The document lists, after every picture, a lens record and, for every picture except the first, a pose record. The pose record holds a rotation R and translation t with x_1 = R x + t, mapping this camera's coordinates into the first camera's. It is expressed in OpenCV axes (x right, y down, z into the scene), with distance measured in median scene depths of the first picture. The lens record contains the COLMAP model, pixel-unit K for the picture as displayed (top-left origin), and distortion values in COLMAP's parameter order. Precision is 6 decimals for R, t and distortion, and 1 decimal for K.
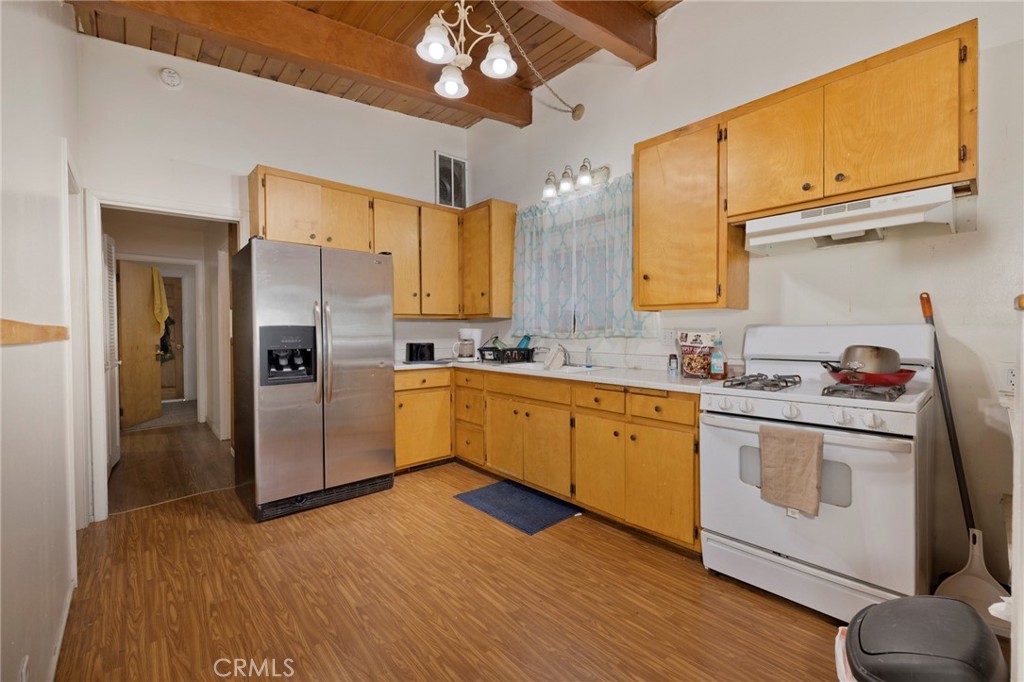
lens RADIAL K [[444.3, 0, 510.9], [0, 444.3, 339.0], [0, 0, 1]] dist [0.000627, 0.000004]
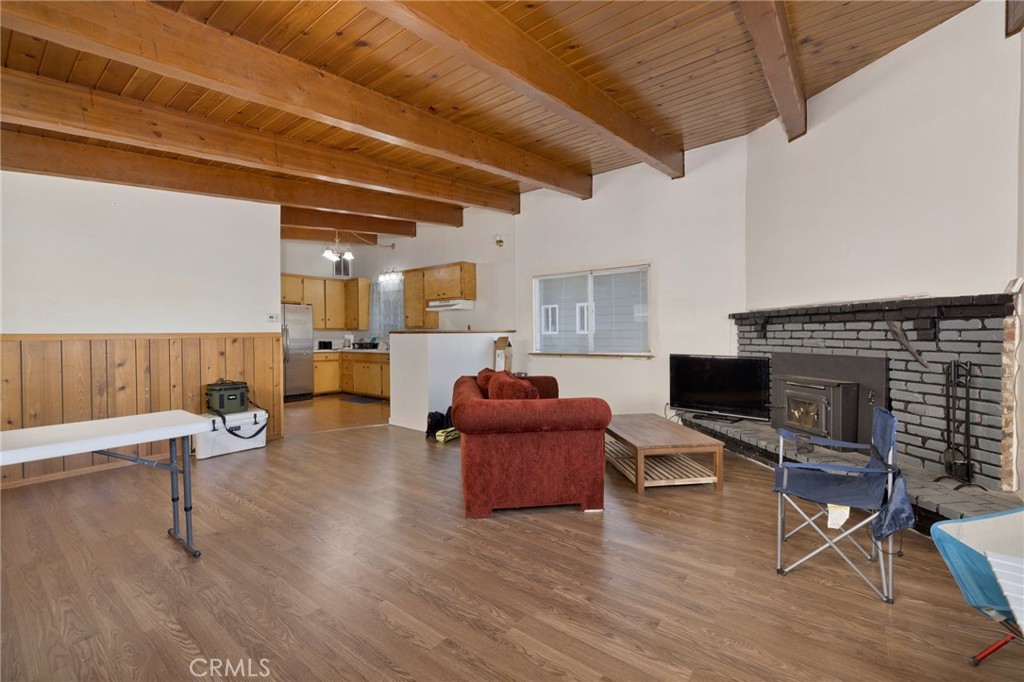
lens RADIAL K [[444.3, 0, 514.1], [0, 444.3, 337.4], [0, 0, 1]] dist [0.000627, 0.000004]
pose [[0.983083, -0.002734, 0.183139, 0.323814], [0.005856, 0.999847, -0.016509, 0.034038], [-0.183065, 0.017302, 0.982948, -1.381931]]
